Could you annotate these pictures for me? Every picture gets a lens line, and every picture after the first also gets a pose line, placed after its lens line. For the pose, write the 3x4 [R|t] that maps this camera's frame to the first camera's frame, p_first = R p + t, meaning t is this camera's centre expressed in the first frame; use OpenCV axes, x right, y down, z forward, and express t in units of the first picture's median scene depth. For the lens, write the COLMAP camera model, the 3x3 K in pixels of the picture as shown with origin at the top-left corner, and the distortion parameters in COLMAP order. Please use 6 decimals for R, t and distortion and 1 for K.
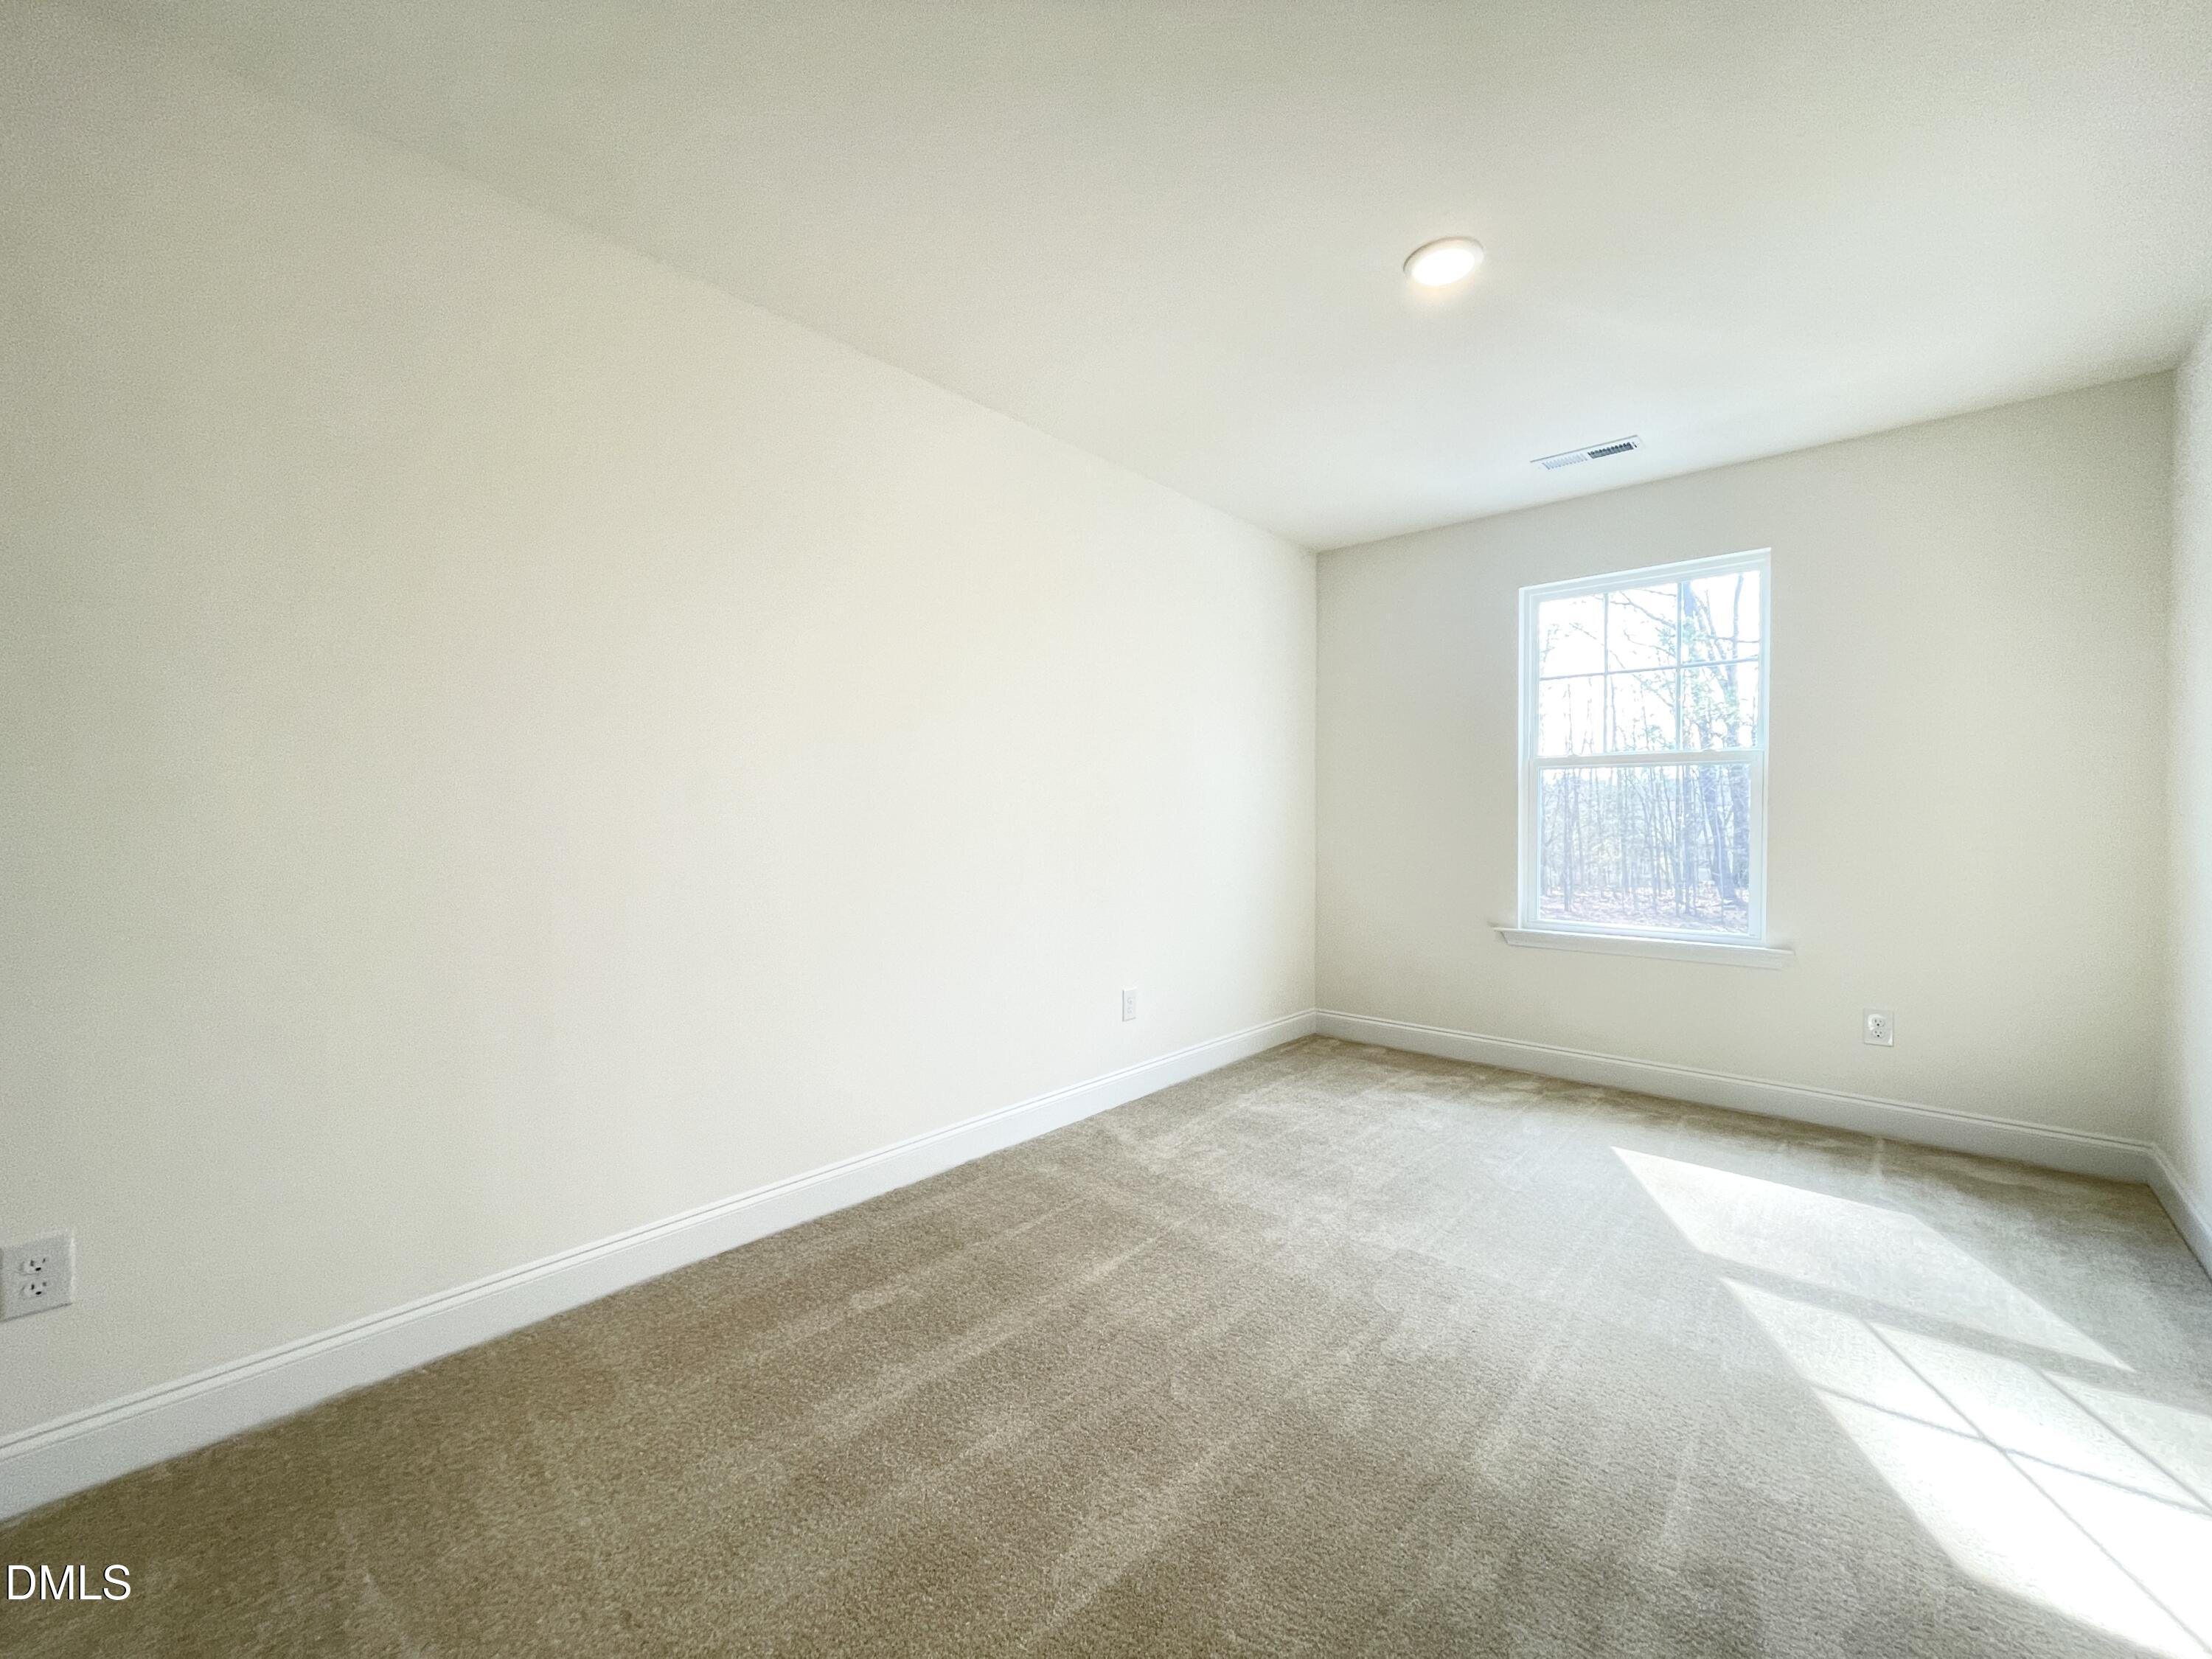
lens RADIAL K [[902.5, 0, 1106.0], [0, 902.5, 829.5], [0, 0, 1]] dist [0.000546, -0.000080]
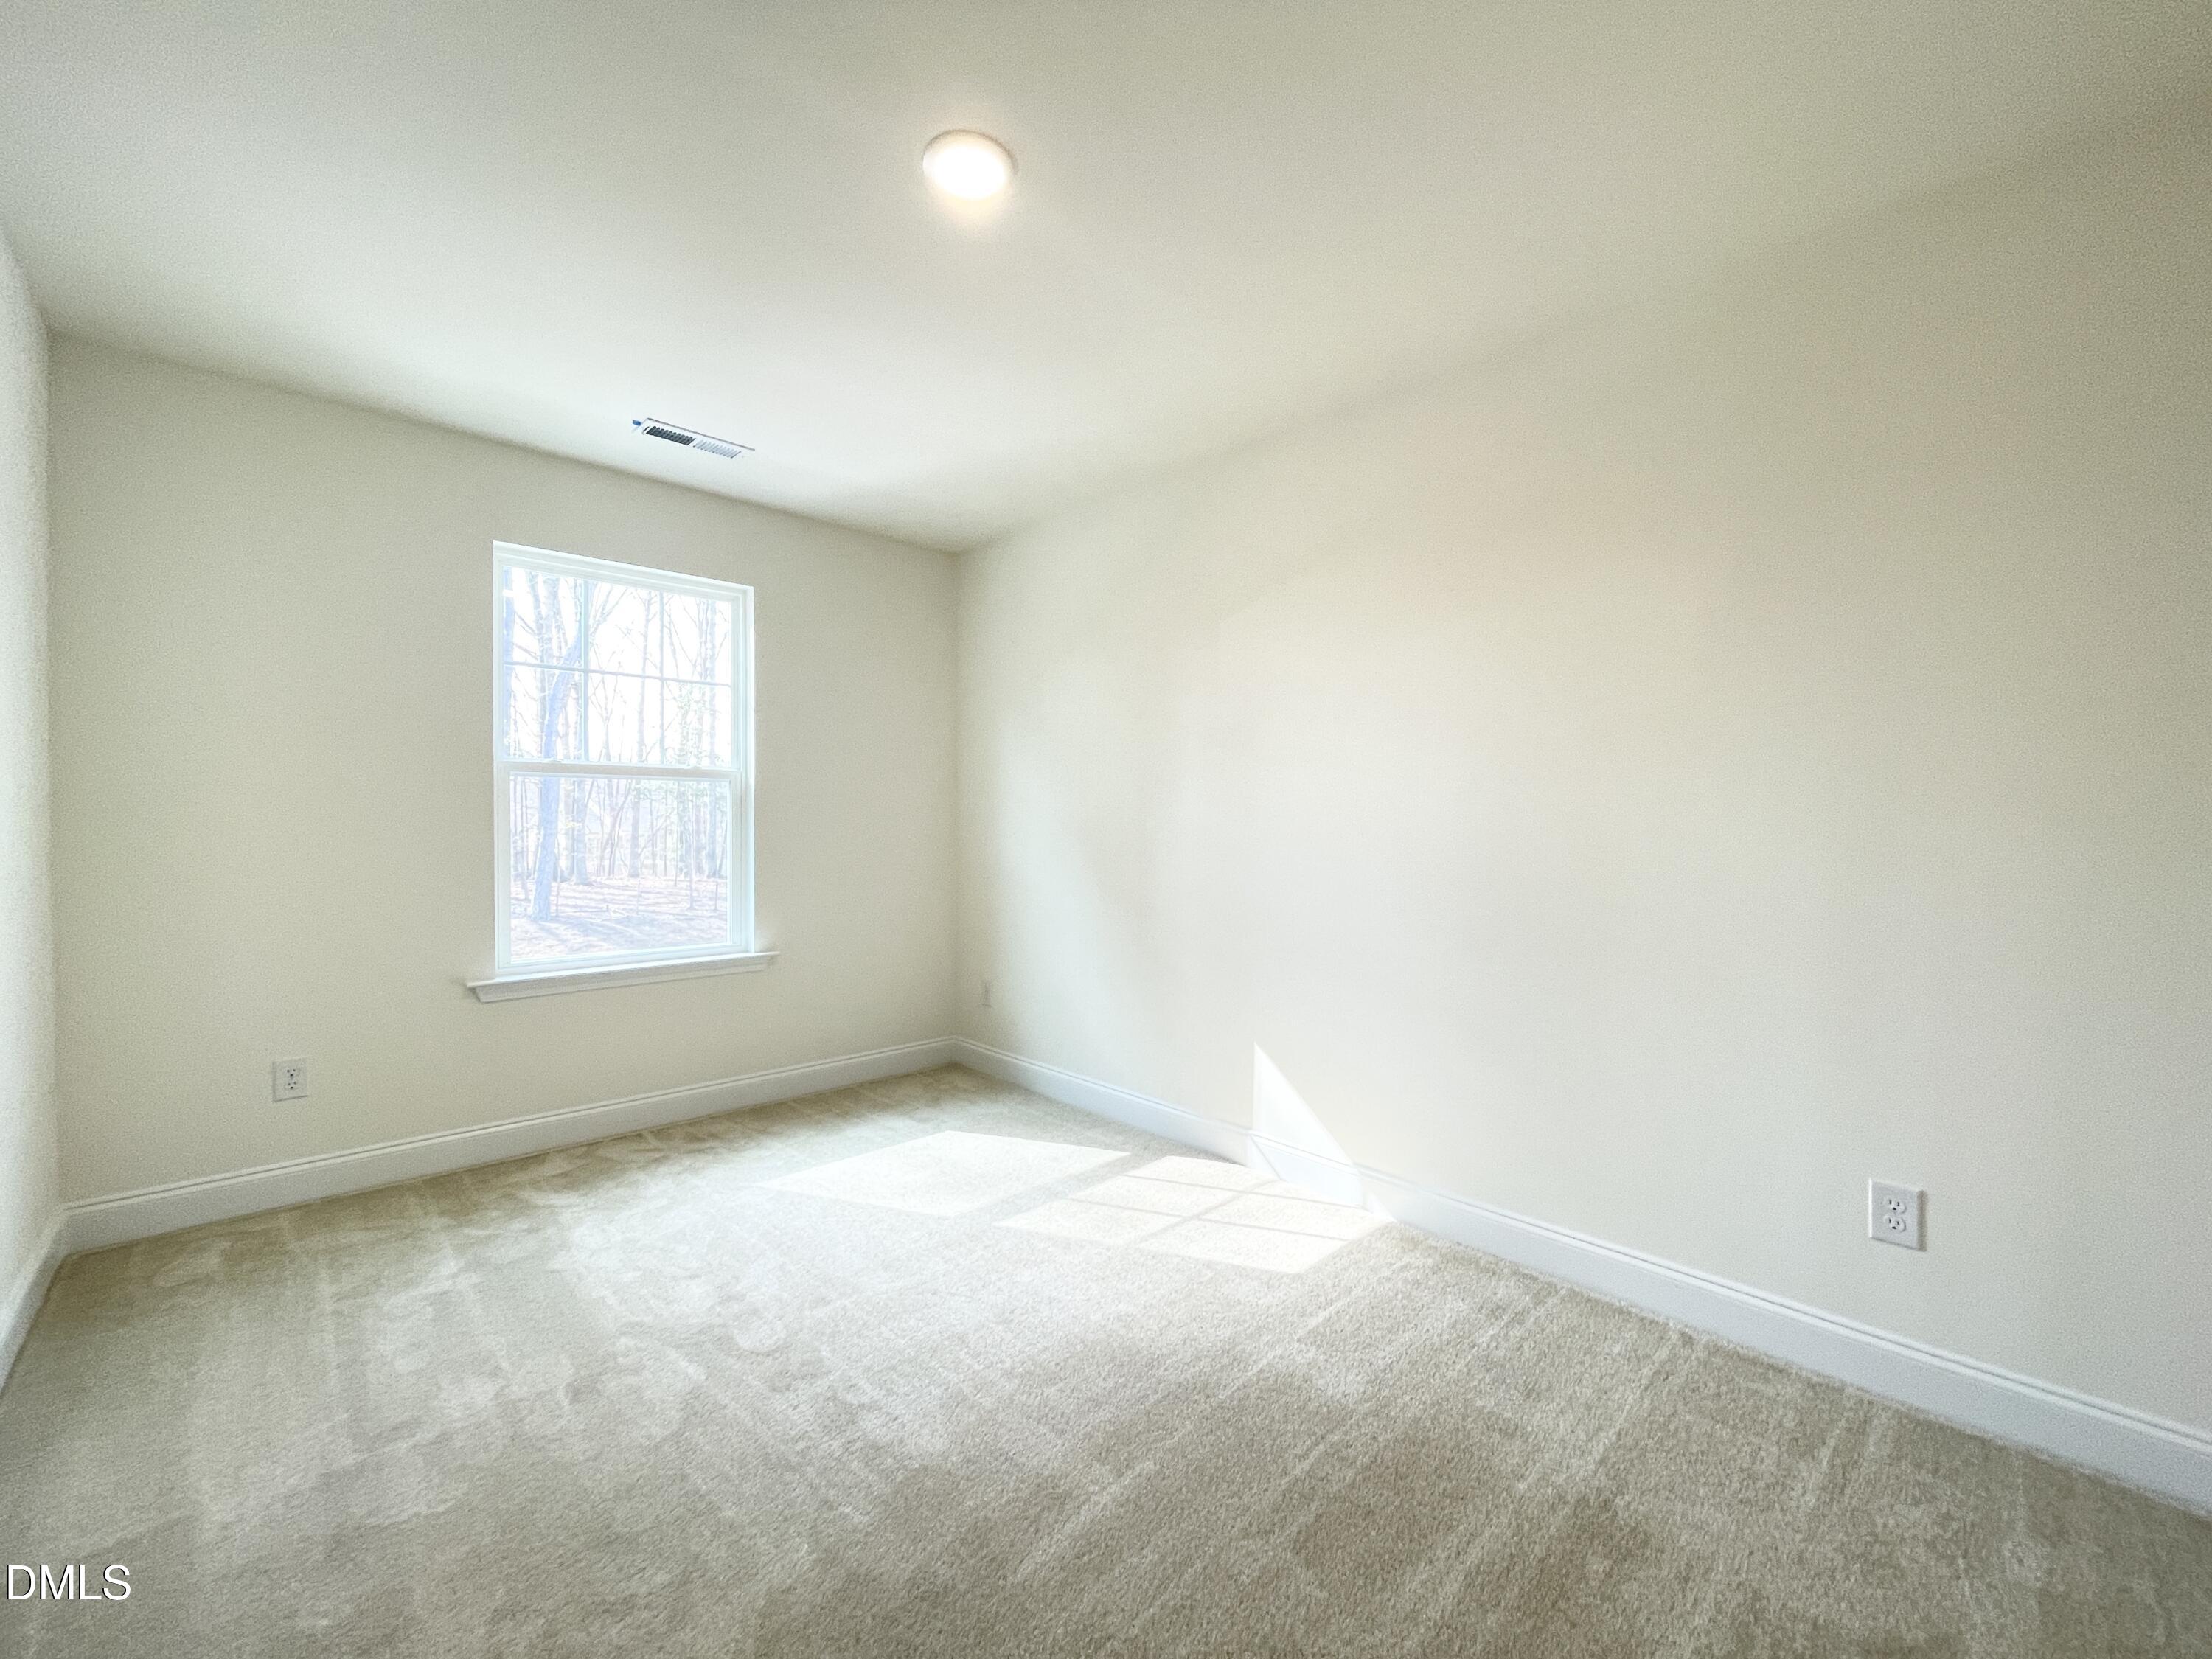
lens RADIAL K [[902.5, 0, 1106.0], [0, 902.5, 829.5], [0, 0, 1]] dist [0.000546, -0.000080]
pose [[0.105396, -0.017365, 0.994279, -0.312781], [0.014059, 0.999774, 0.015970, -0.029523], [-0.994331, 0.012295, 0.105616, 0.461347]]
